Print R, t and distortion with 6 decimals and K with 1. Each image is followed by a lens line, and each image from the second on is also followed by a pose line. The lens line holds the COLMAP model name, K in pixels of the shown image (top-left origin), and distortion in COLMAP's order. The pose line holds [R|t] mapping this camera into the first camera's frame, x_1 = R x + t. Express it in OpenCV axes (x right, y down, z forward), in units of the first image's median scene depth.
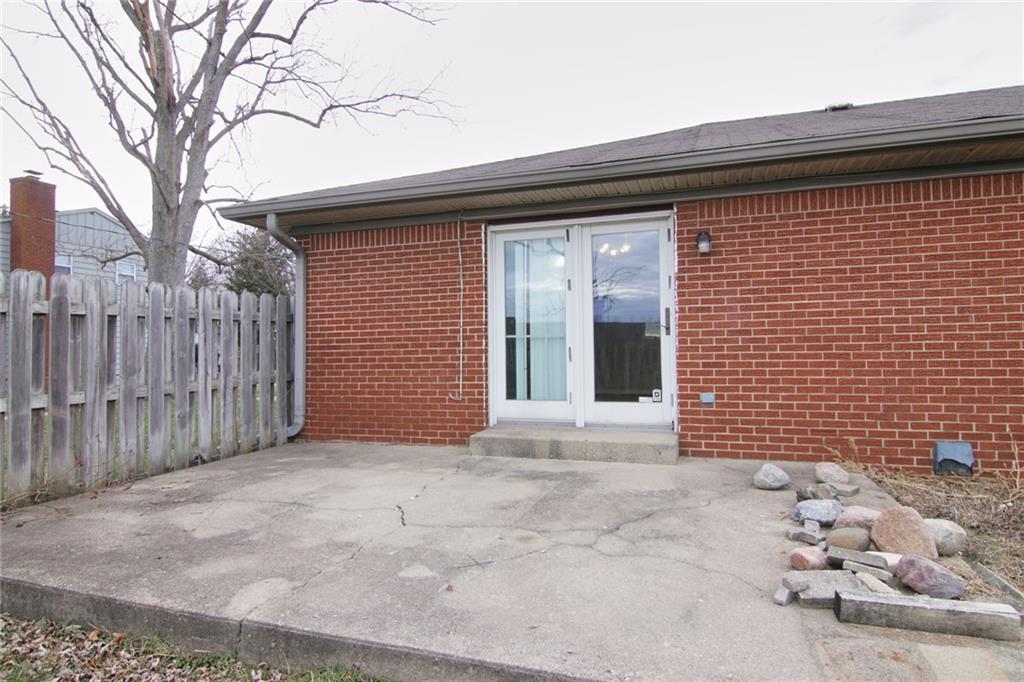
lens RADIAL K [[584.2, 0, 514.0], [0, 584.2, 344.8], [0, 0, 1]] dist [0.001789, 0.000523]
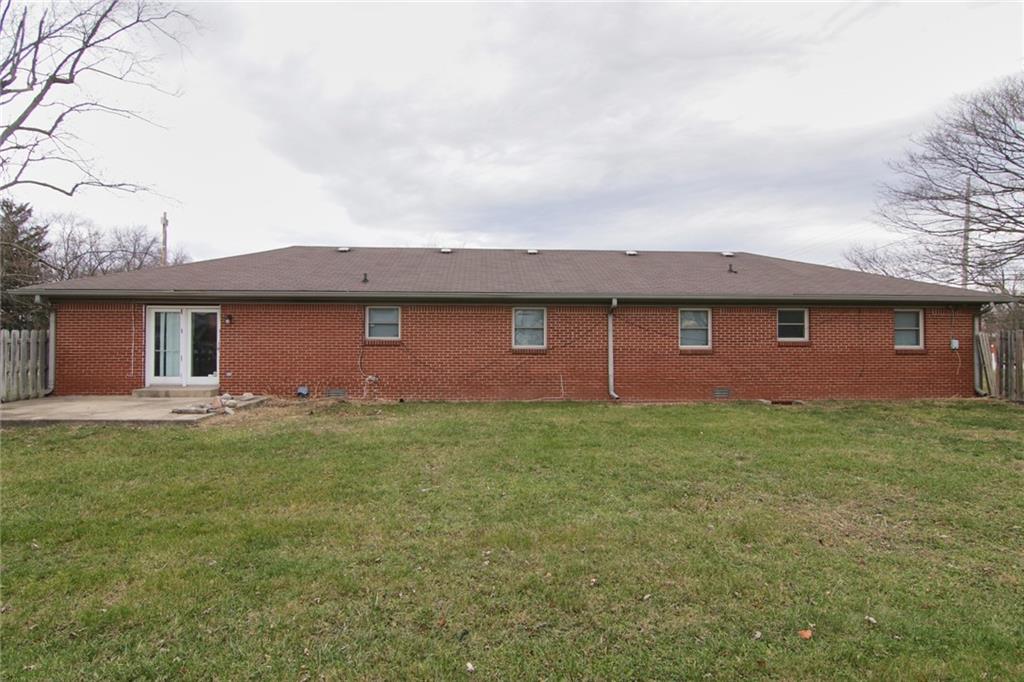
lens RADIAL K [[527.2, 0, 509.3], [0, 527.2, 342.0], [0, 0, 1]] dist [-0.009673, -0.002360]
pose [[0.933931, 0.015306, 0.357126, 0.592292], [-0.016688, 0.999860, 0.000786, -0.077288], [-0.357064, -0.006694, 0.934056, -1.598246]]
